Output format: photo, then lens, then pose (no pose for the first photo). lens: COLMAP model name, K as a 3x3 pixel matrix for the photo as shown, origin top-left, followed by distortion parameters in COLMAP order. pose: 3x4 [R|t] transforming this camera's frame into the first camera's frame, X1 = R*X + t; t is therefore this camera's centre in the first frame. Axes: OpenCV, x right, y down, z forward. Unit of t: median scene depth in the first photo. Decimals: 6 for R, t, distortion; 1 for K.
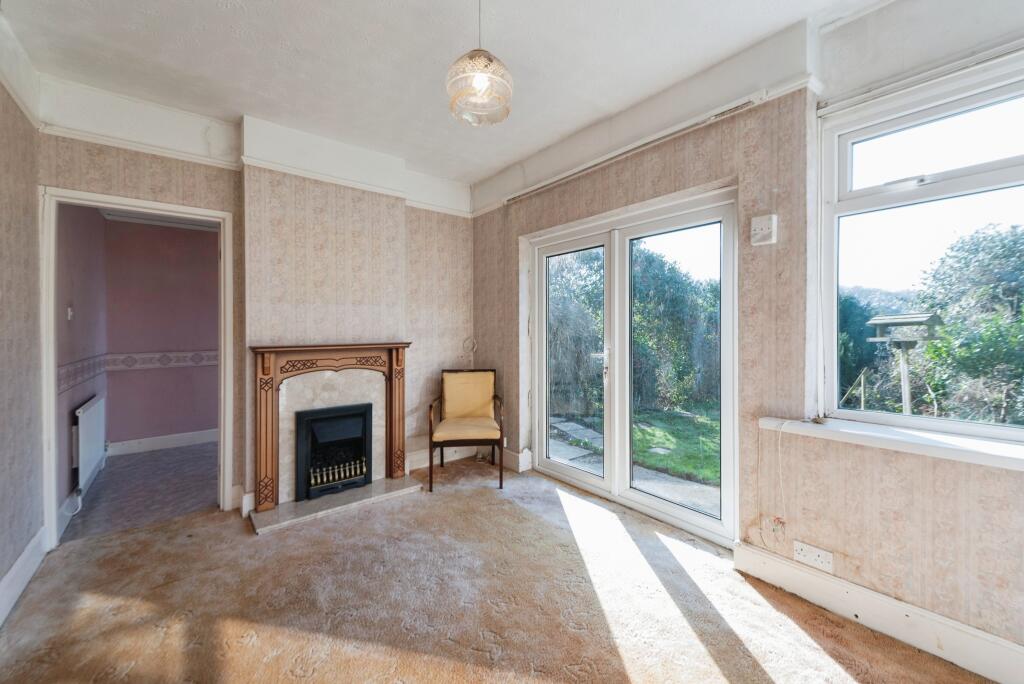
lens RADIAL K [[410.2, 0, 517.8], [0, 410.2, 329.6], [0, 0, 1]] dist [0.001551, 0.000090]
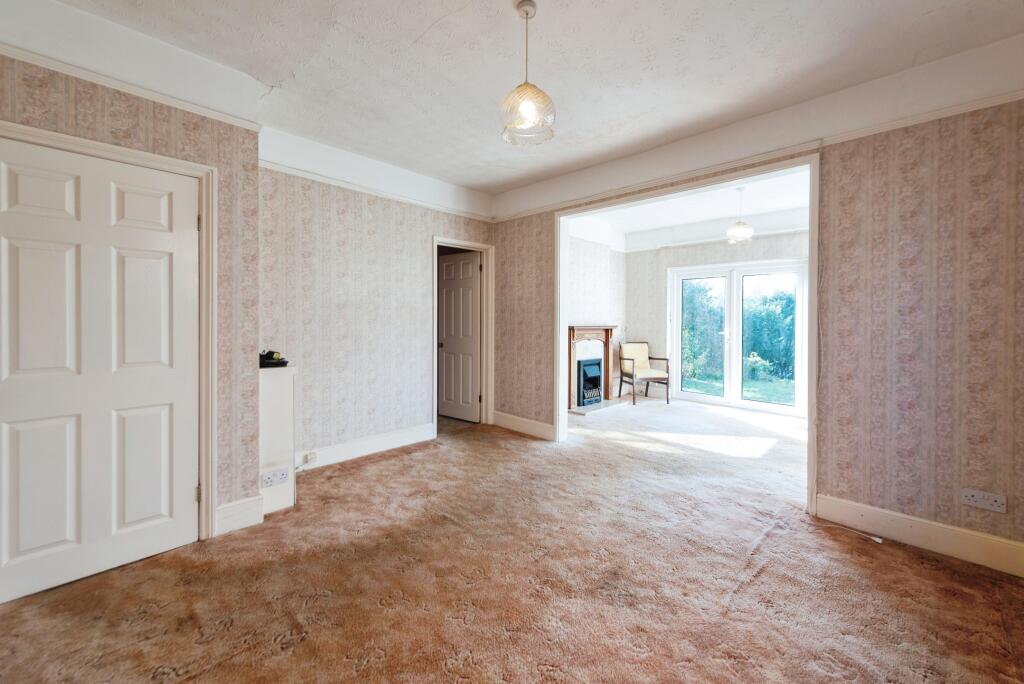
lens RADIAL K [[407.8, 0, 518.1], [0, 407.8, 319.0], [0, 0, 1]] dist [0.004688, -0.000213]
pose [[0.995617, 0.016980, 0.091969, -0.981307], [-0.017230, 0.999850, 0.001918, 0.004985], [-0.091923, -0.003494, 0.995760, -0.868976]]
